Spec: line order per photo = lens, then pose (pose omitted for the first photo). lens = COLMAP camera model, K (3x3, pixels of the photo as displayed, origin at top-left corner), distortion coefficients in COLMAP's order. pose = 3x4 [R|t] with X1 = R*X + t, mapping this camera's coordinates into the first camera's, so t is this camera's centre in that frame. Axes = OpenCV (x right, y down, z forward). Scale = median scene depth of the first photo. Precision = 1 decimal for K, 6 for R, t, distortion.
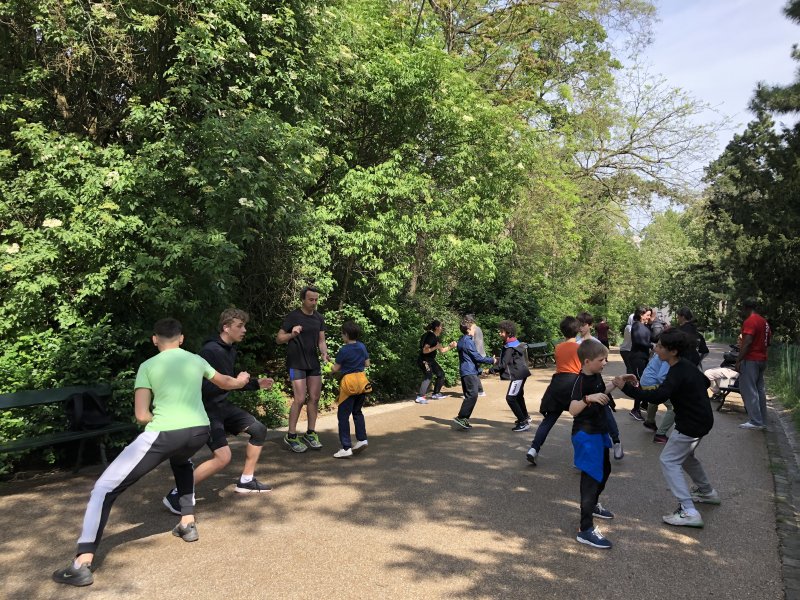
lens RADIAL K [[673.8, 0, 398.5], [0, 673.8, 302.4], [0, 0, 1]] dist [0.031986, -0.019360]
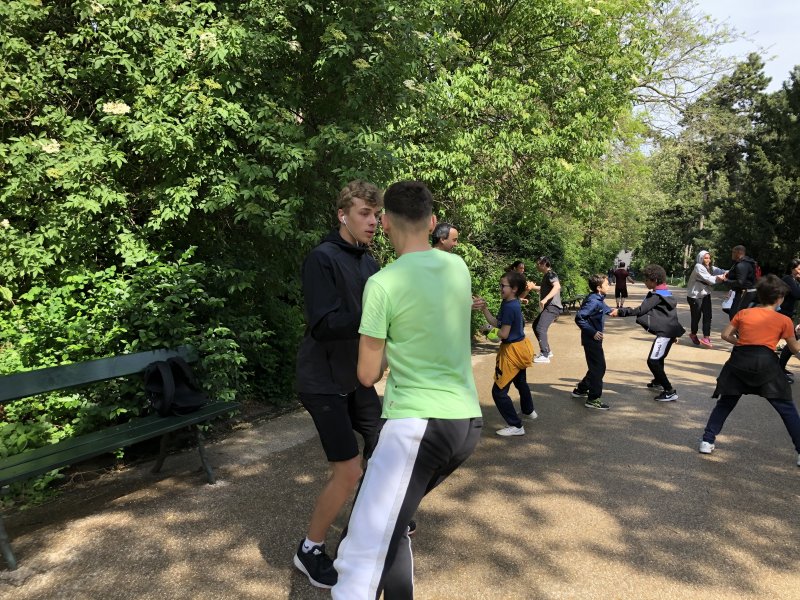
lens RADIAL K [[673.8, 0, 403.1], [0, 673.8, 304.3], [0, 0, 1]] dist [0.031986, -0.019360]
pose [[0.996404, 0.012550, 0.083798, -0.273756], [-0.020146, 0.995699, 0.090427, 0.008665], [-0.082303, -0.091790, 0.992371, 0.287942]]
